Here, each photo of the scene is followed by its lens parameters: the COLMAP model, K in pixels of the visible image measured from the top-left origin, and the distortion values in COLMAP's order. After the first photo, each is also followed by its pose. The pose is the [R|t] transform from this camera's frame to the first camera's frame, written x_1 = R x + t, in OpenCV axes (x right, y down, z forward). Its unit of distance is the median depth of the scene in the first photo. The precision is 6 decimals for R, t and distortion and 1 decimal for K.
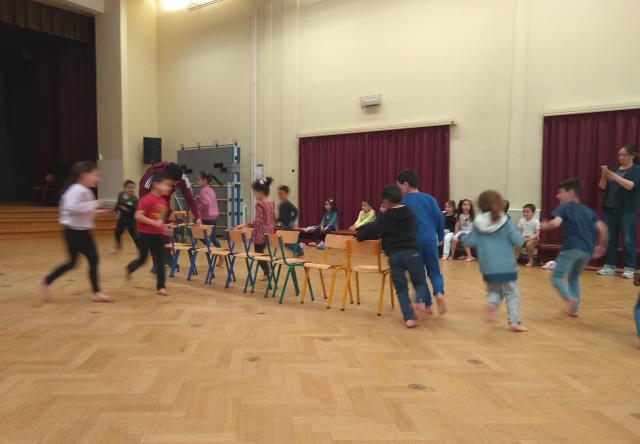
lens RADIAL K [[537.0, 0, 320.4], [0, 537.0, 242.5], [0, 0, 1]] dist [0.051508, -0.006144]
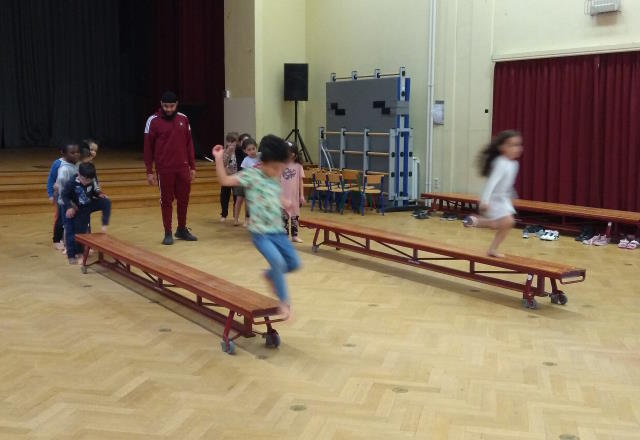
lens RADIAL K [[850.7, 0, 320.0], [0, 850.7, 220.0], [0, 0, 1]] dist [0.107596, -0.025501]
pose [[0.949374, 0.033562, -0.312349, 0.090531], [-0.020523, 0.998779, 0.044942, -0.041894], [0.313476, -0.036256, 0.948904, -0.083831]]
